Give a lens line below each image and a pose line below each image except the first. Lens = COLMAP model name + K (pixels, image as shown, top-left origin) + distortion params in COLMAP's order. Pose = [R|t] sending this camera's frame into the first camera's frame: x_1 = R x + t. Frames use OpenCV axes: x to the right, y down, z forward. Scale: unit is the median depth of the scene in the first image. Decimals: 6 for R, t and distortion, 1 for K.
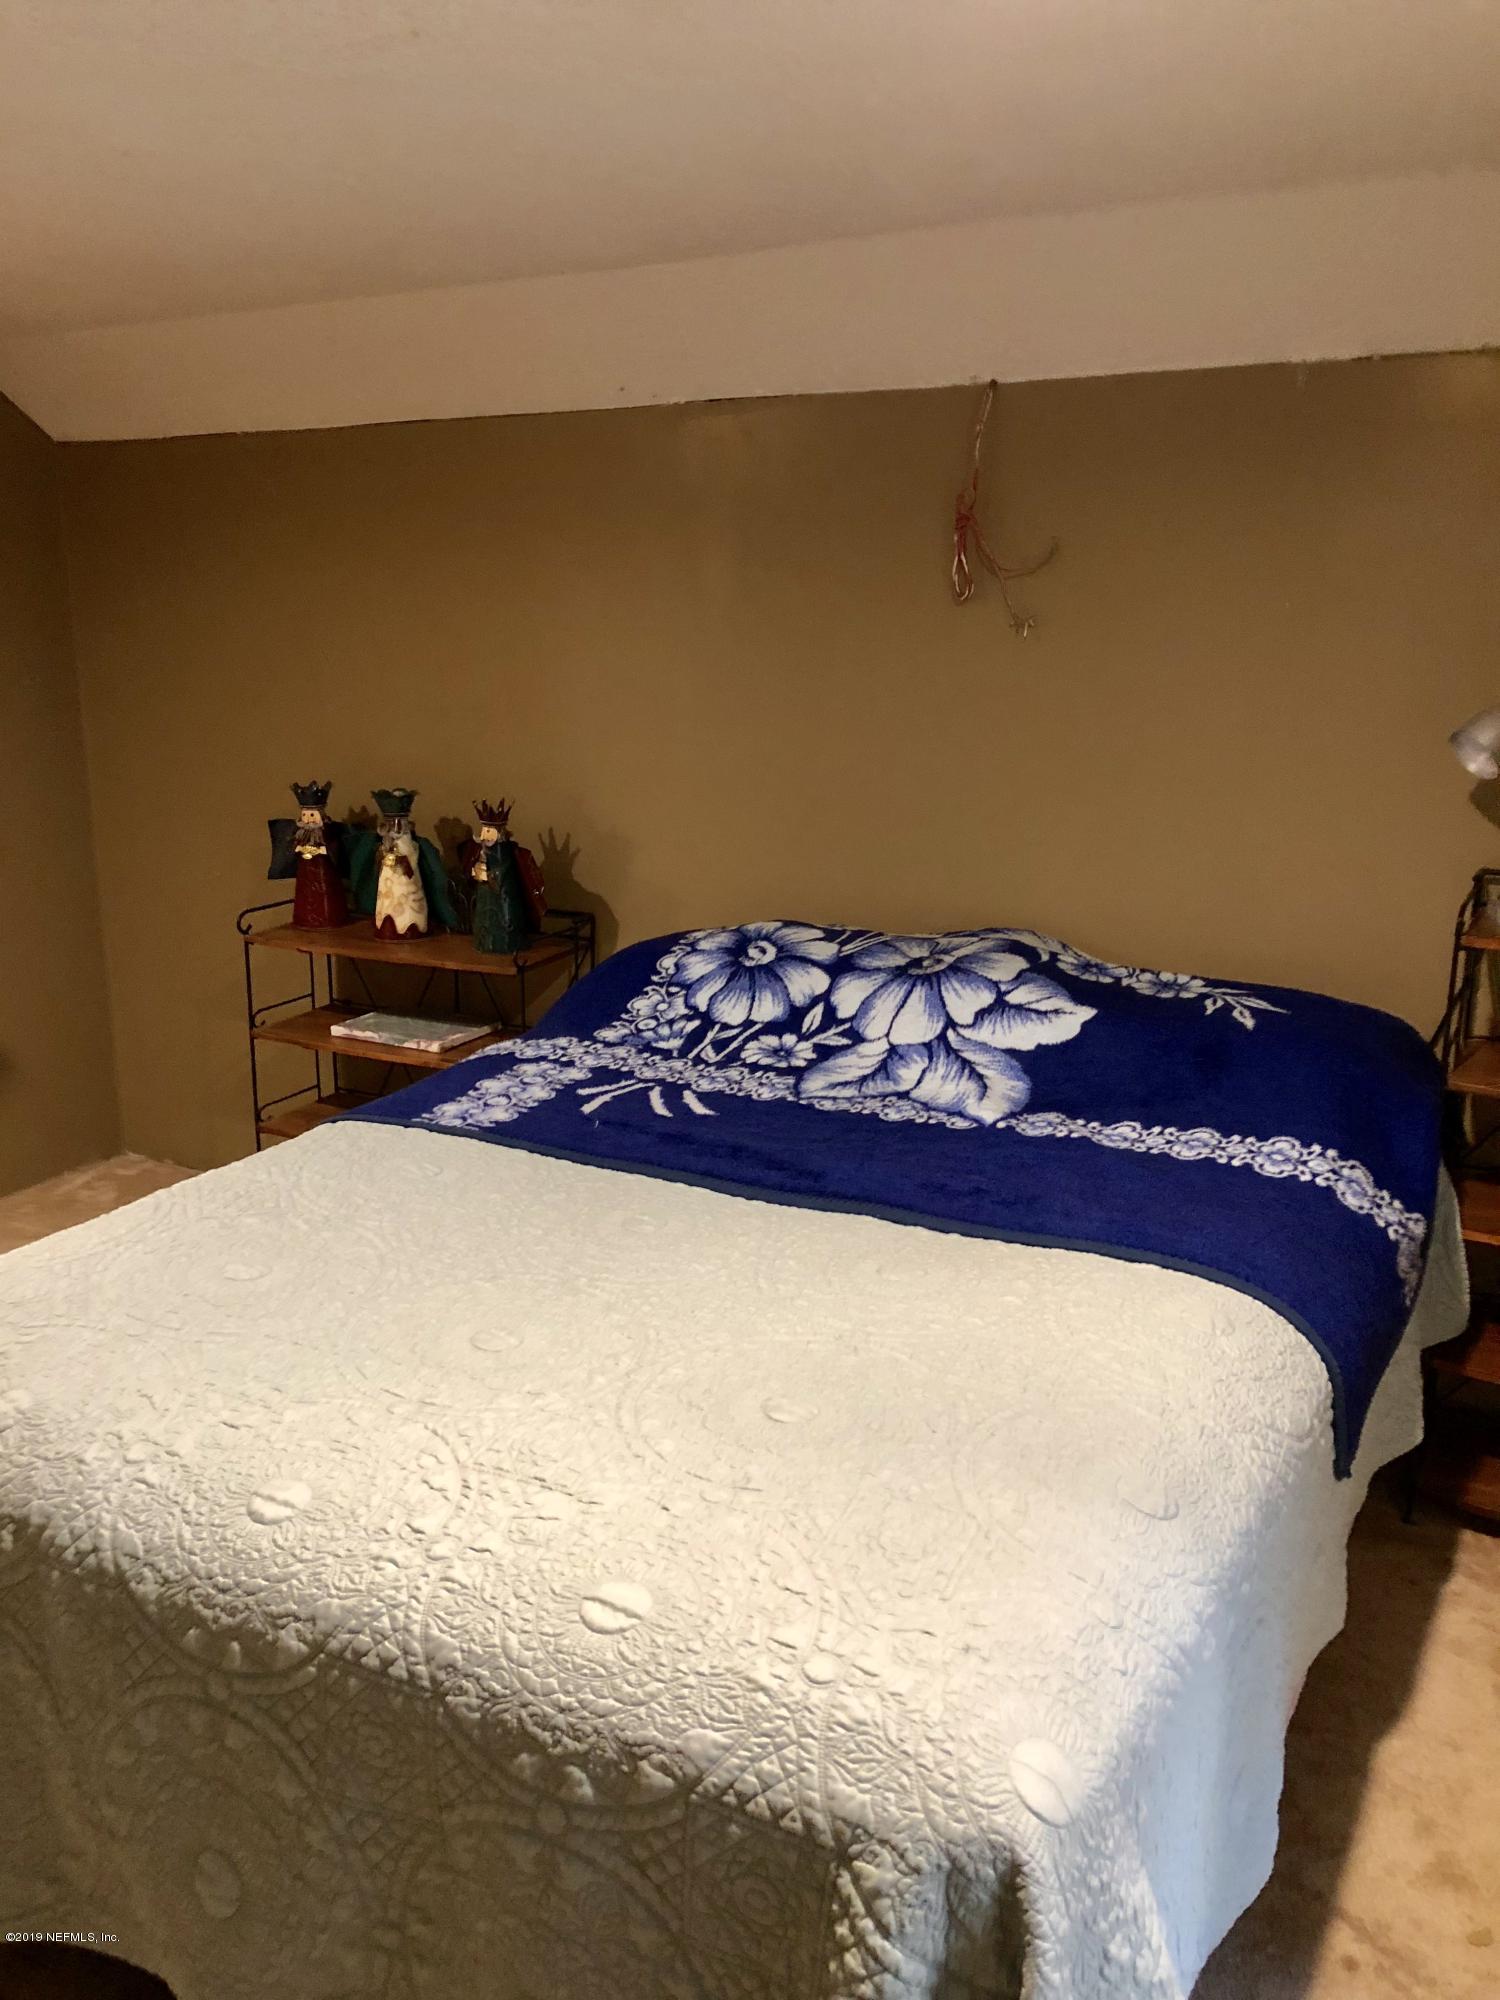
lens RADIAL K [[1656.4, 0, 760.6], [0, 1656.4, 997.1], [0, 0, 1]] dist [0.027045, -0.023130]
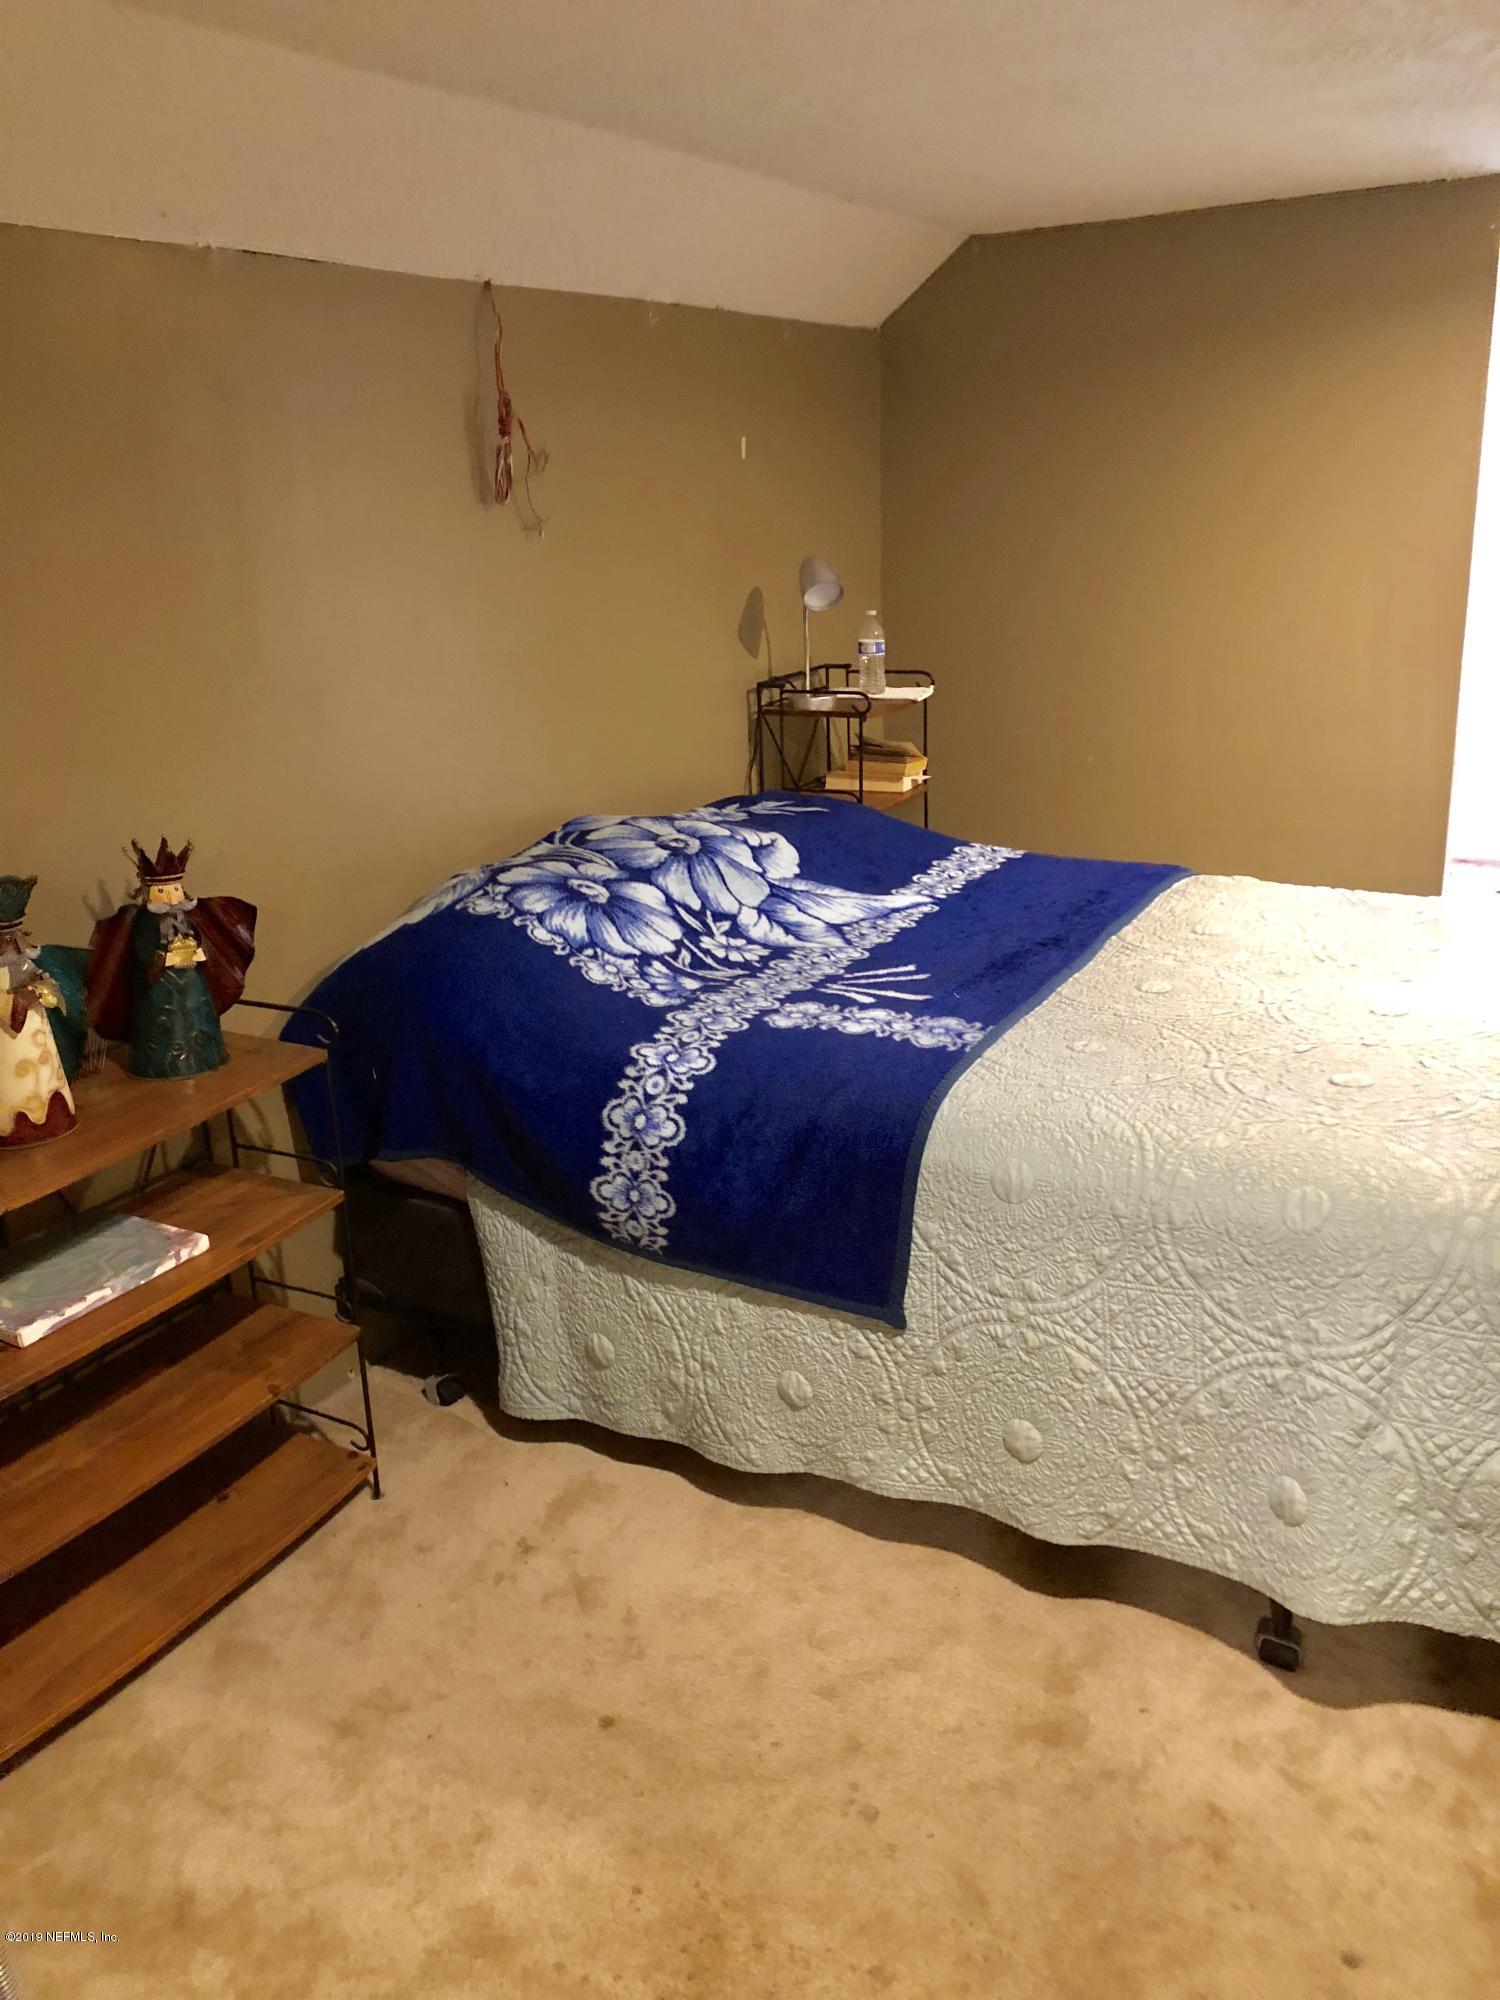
lens RADIAL K [[1656.4, 0, 760.3], [0, 1656.4, 1004.3], [0, 0, 1]] dist [0.027045, -0.023130]
pose [[0.004183, -0.301888, 0.953334, -1.014514], [0.271568, 0.917858, 0.289462, -0.235903], [-0.962410, 0.257684, 0.085822, 0.941222]]
